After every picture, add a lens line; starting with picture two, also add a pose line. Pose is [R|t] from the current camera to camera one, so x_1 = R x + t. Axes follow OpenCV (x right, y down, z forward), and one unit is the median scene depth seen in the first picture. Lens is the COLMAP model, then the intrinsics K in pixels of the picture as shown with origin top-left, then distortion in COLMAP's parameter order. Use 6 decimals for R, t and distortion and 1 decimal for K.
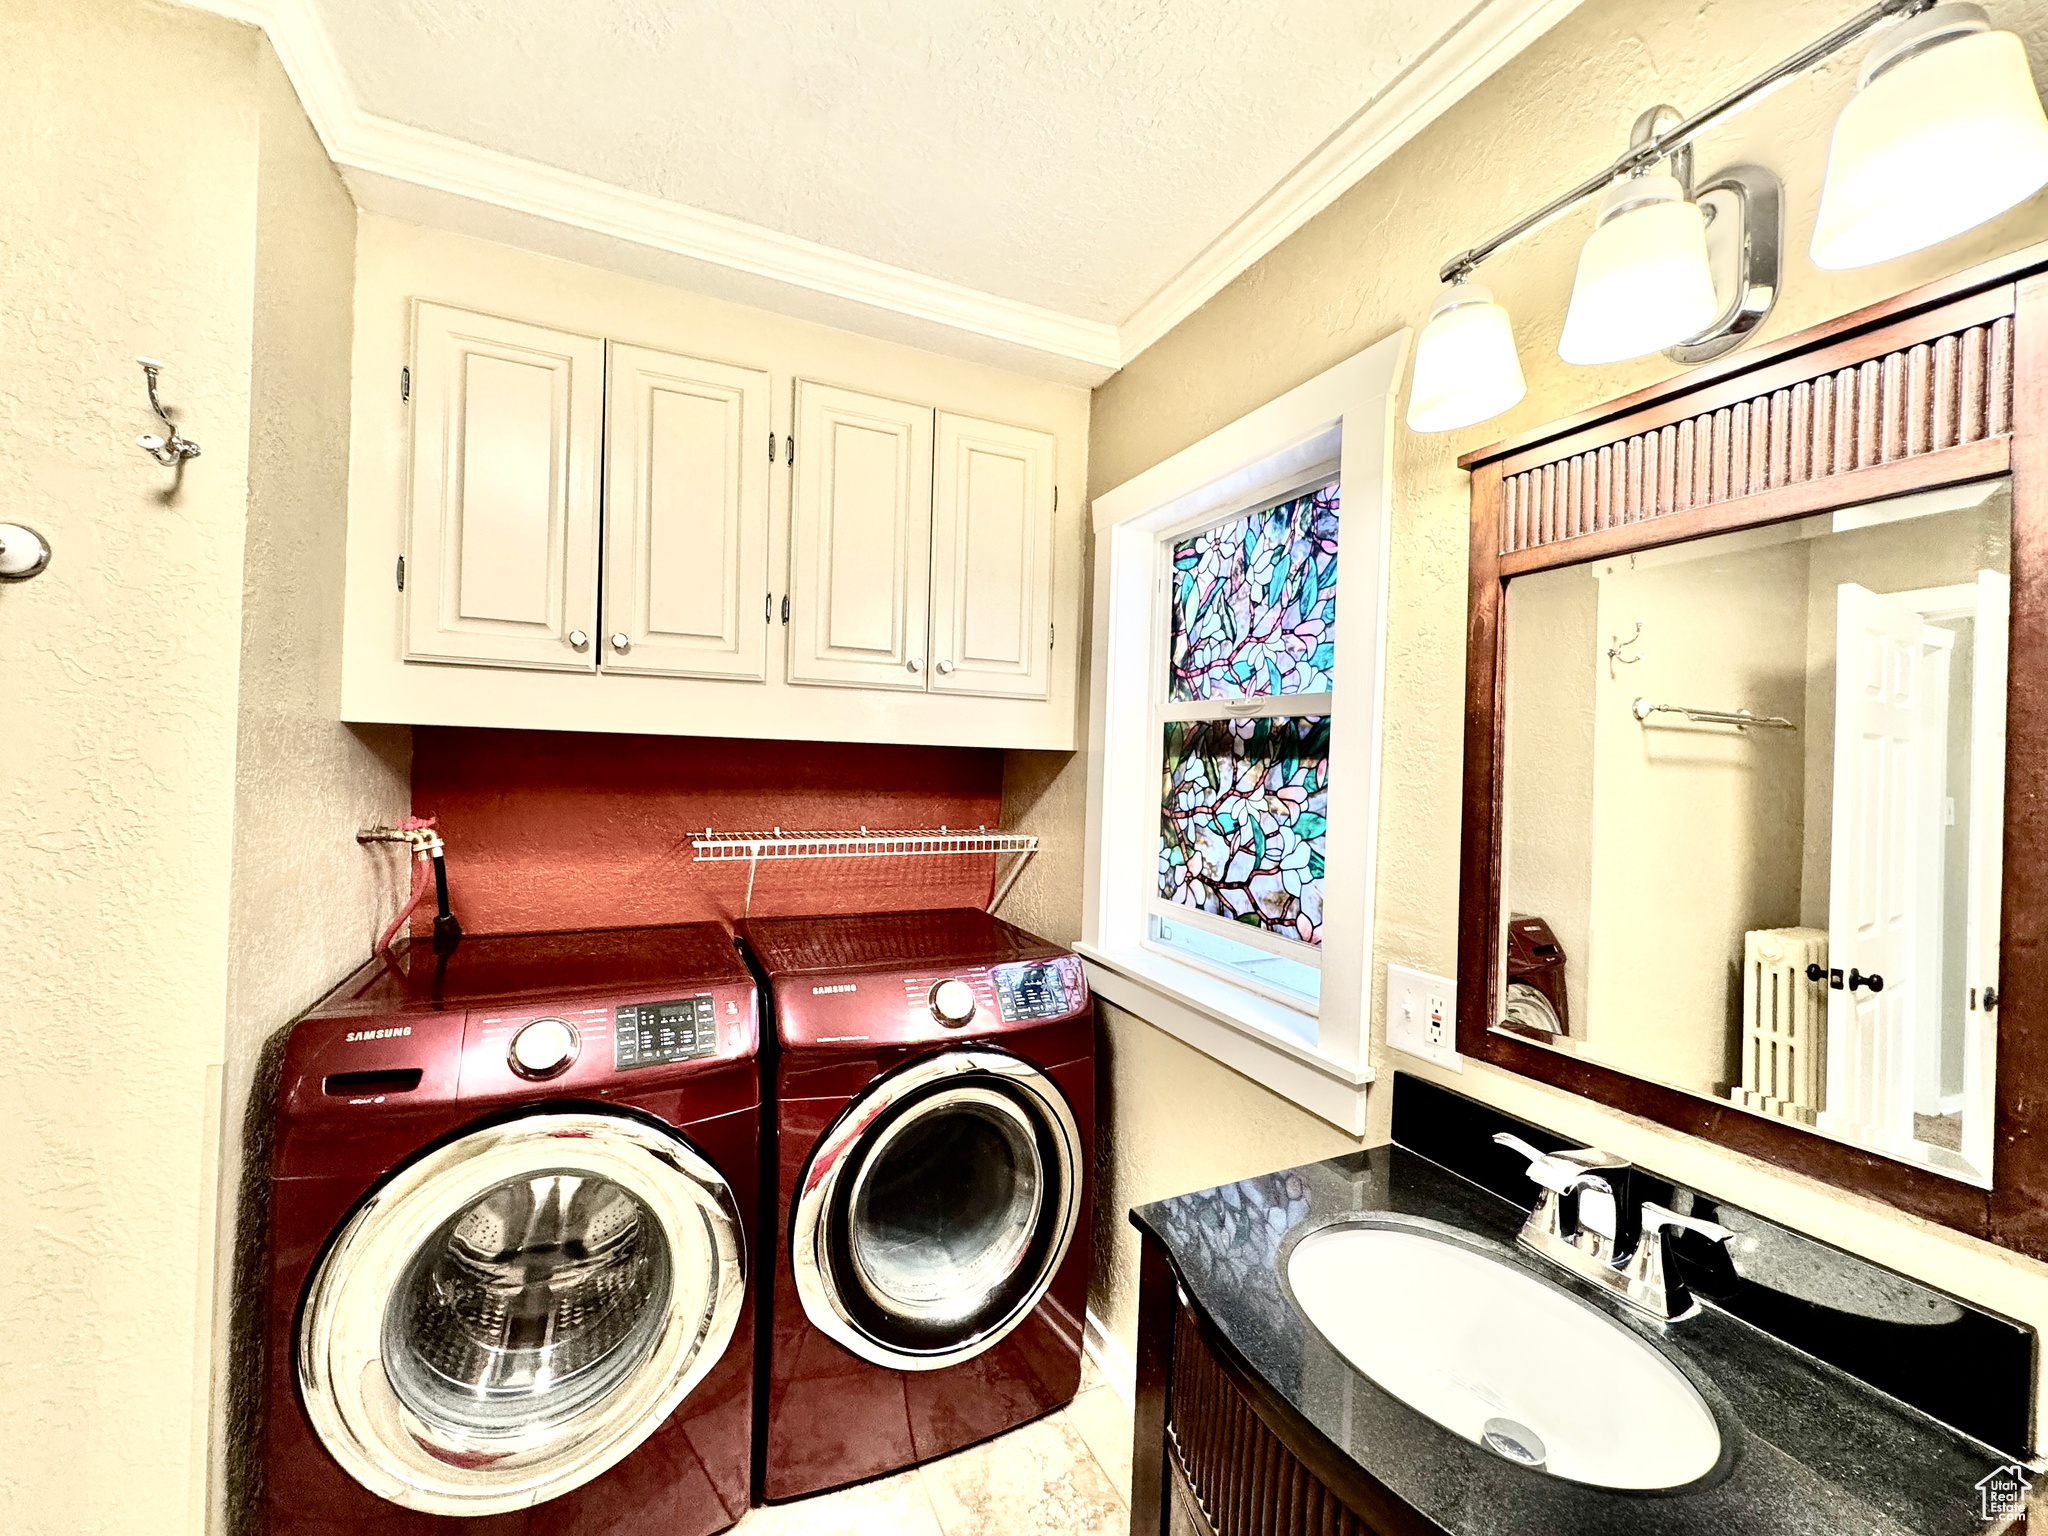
lens RADIAL K [[820.8, 0, 1024.0], [0, 820.8, 768.0], [0, 0, 1]] dist [-0.000622, 0.000017]
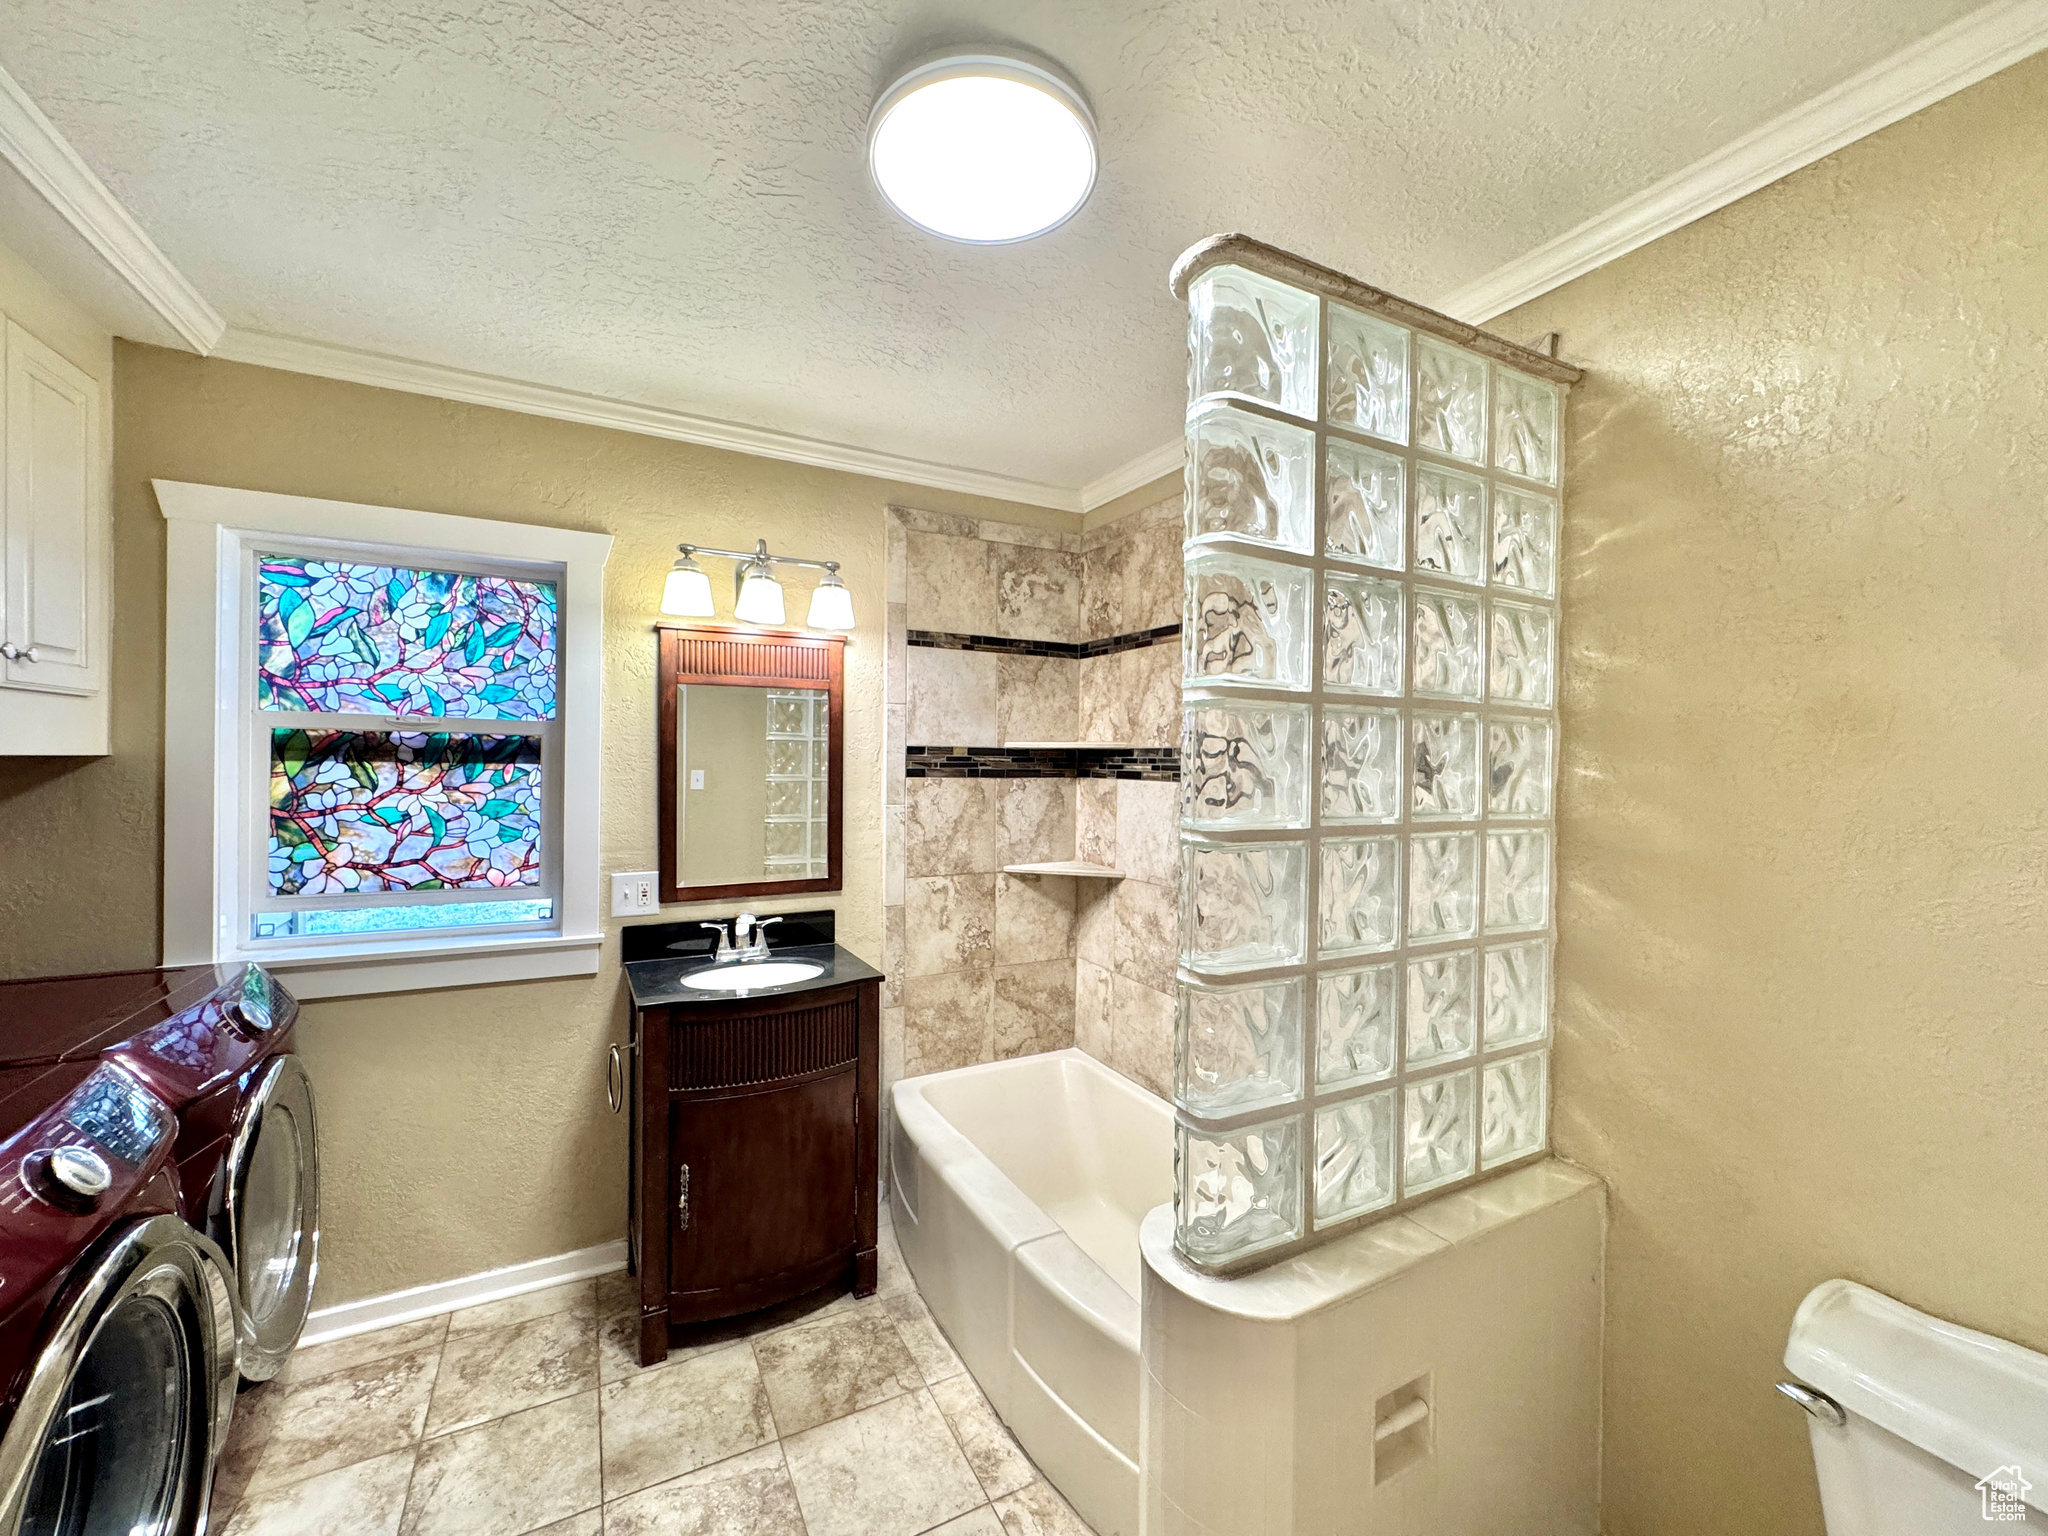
lens RADIAL K [[820.8, 0, 1024.0], [0, 820.8, 768.0], [0, 0, 1]] dist [-0.000622, 0.000017]
pose [[-0.046674, -0.041494, 0.998048, -1.028506], [-0.008513, 0.999117, 0.041140, -0.063200], [-0.998874, -0.006576, -0.046986, 0.102579]]
